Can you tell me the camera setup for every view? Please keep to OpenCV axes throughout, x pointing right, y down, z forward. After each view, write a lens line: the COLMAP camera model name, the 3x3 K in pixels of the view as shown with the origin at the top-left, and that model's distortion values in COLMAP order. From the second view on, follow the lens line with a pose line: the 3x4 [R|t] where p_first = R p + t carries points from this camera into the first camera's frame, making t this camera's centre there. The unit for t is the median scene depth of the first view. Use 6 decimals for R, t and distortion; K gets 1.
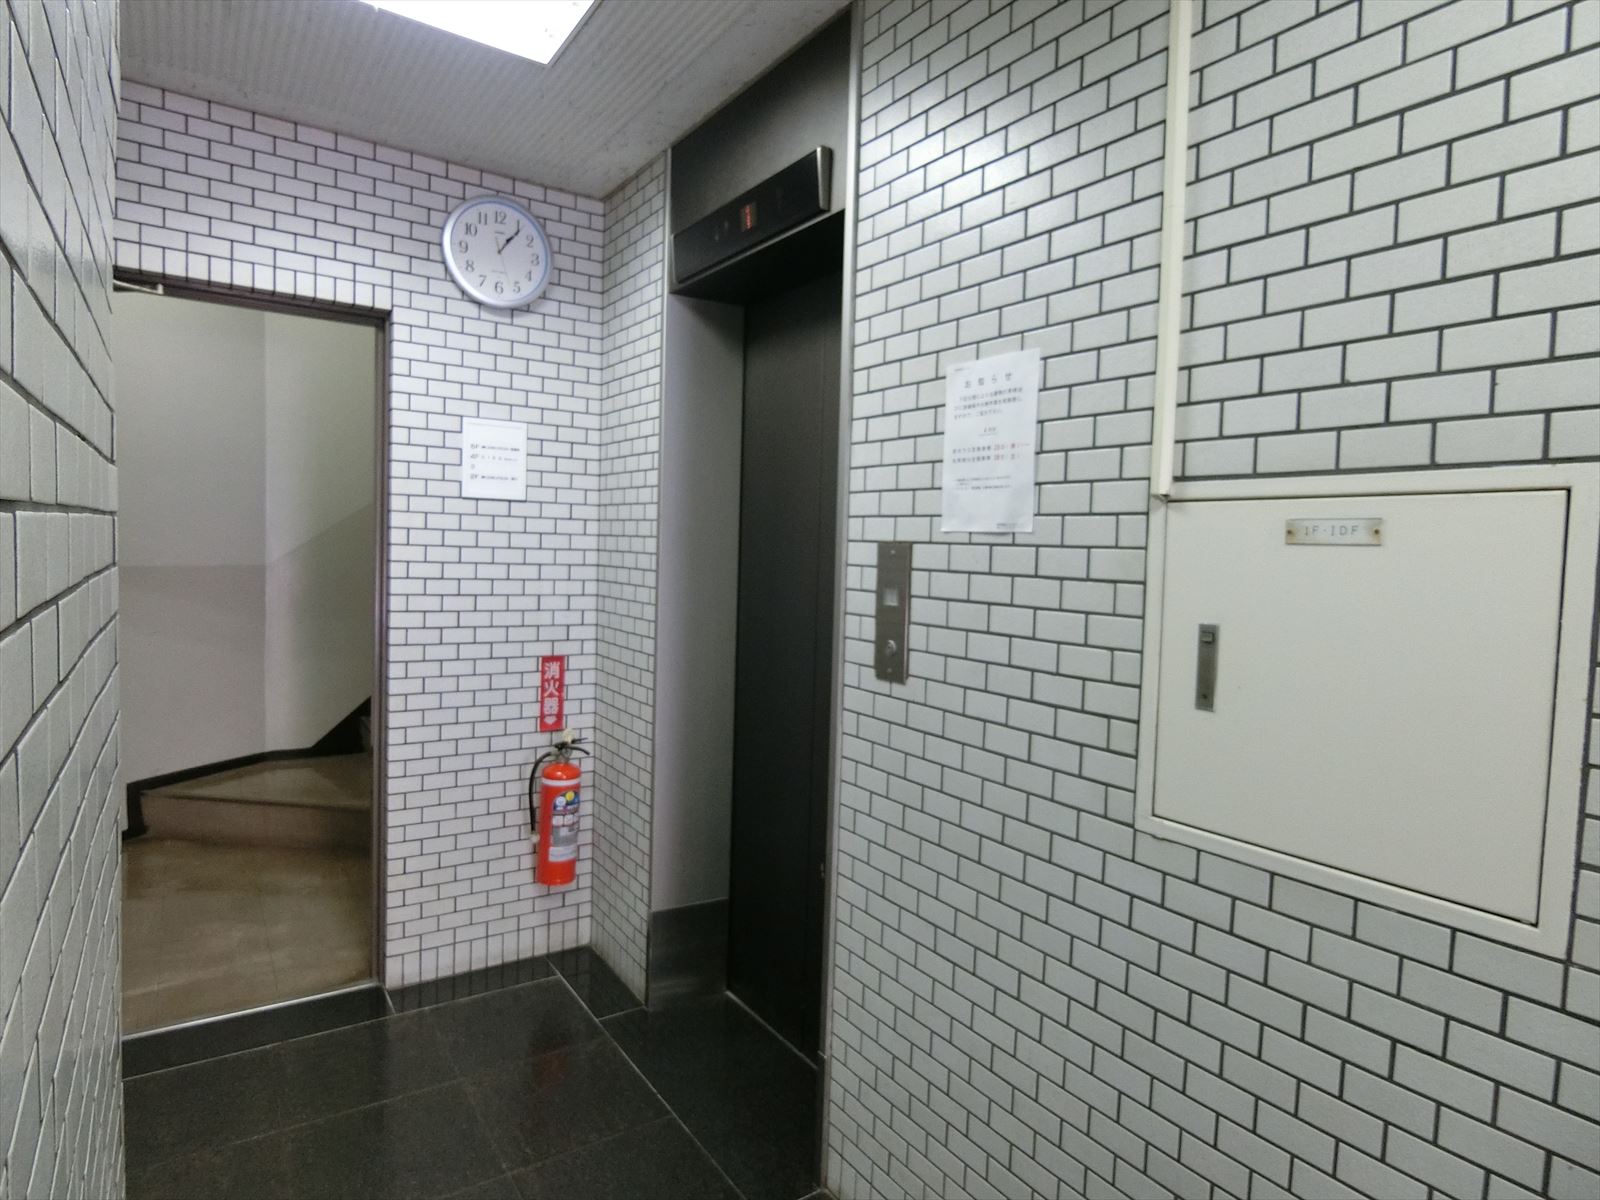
lens RADIAL K [[904.9, 0, 799.4], [0, 904.9, 591.9], [0, 0, 1]] dist [0.004294, 0.000785]
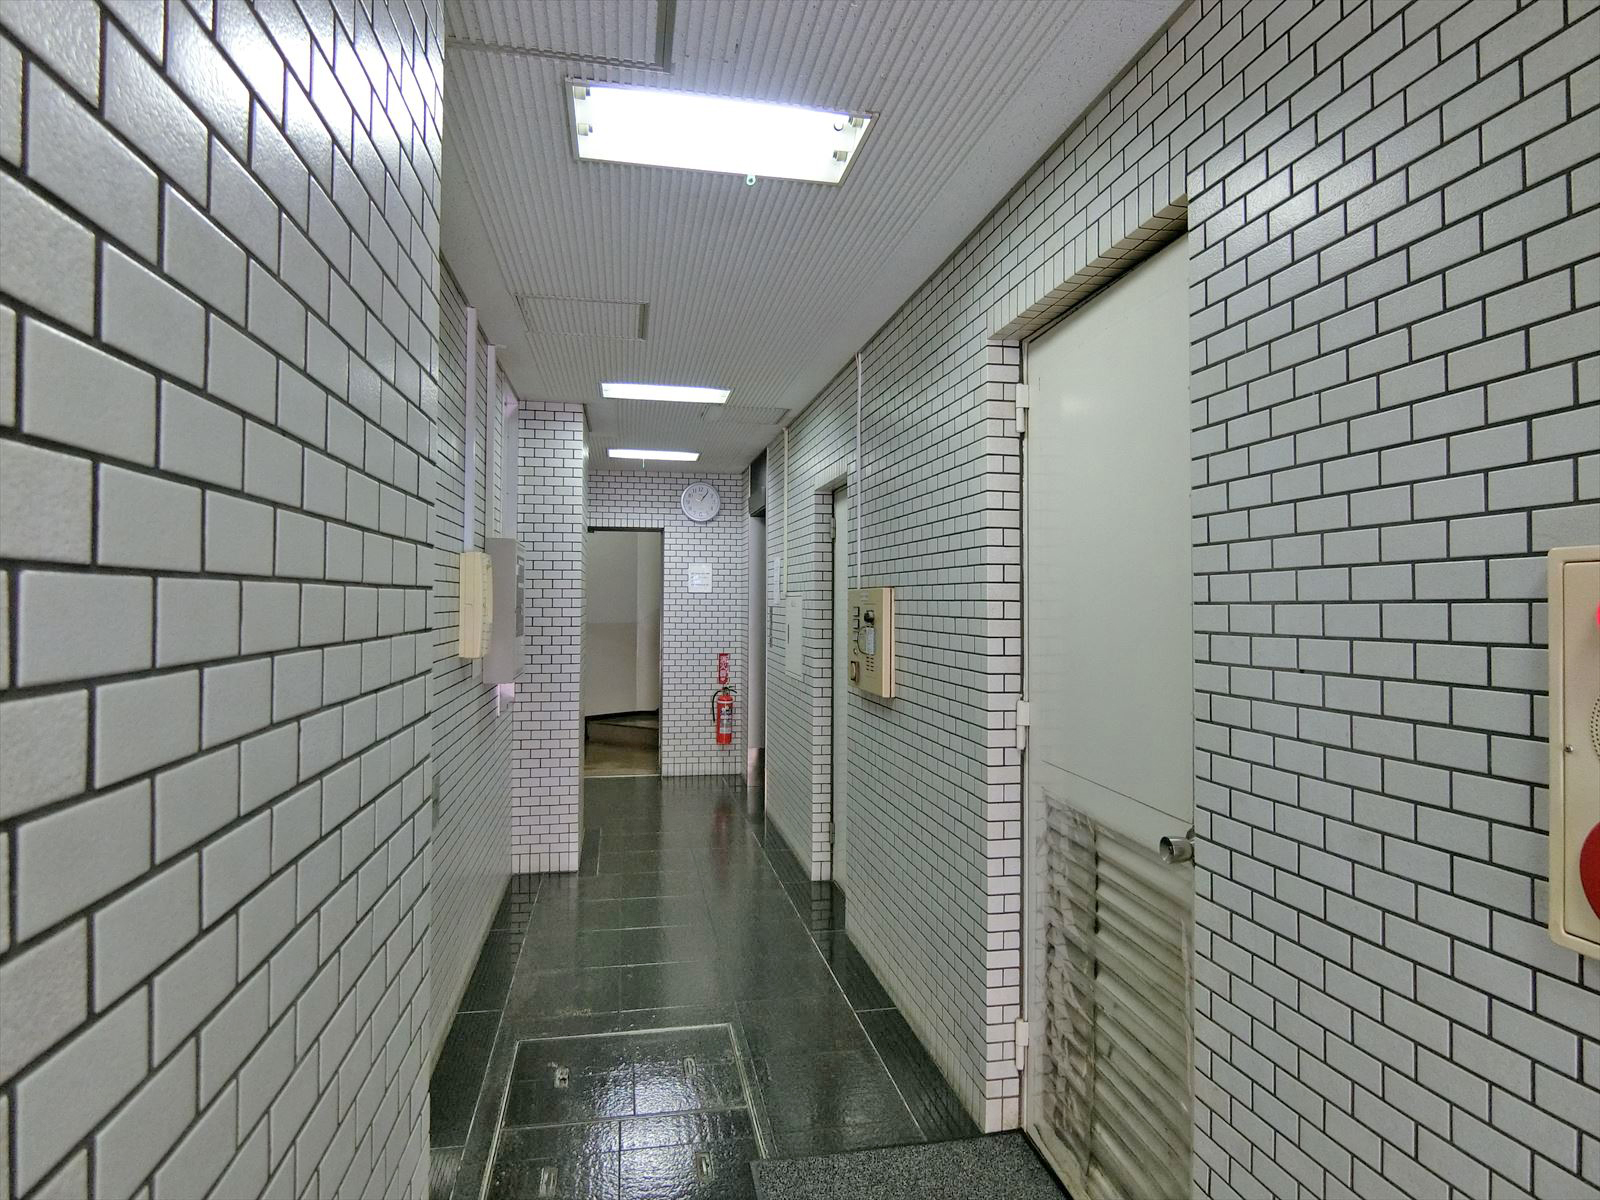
lens RADIAL K [[904.9, 0, 799.4], [0, 904.9, 591.9], [0, 0, 1]] dist [0.004294, 0.000785]
pose [[0.919170, -0.028425, -0.392834, 0.930836], [0.001690, 0.997668, -0.068236, 0.072870], [0.393858, 0.062056, 0.917074, -1.259508]]
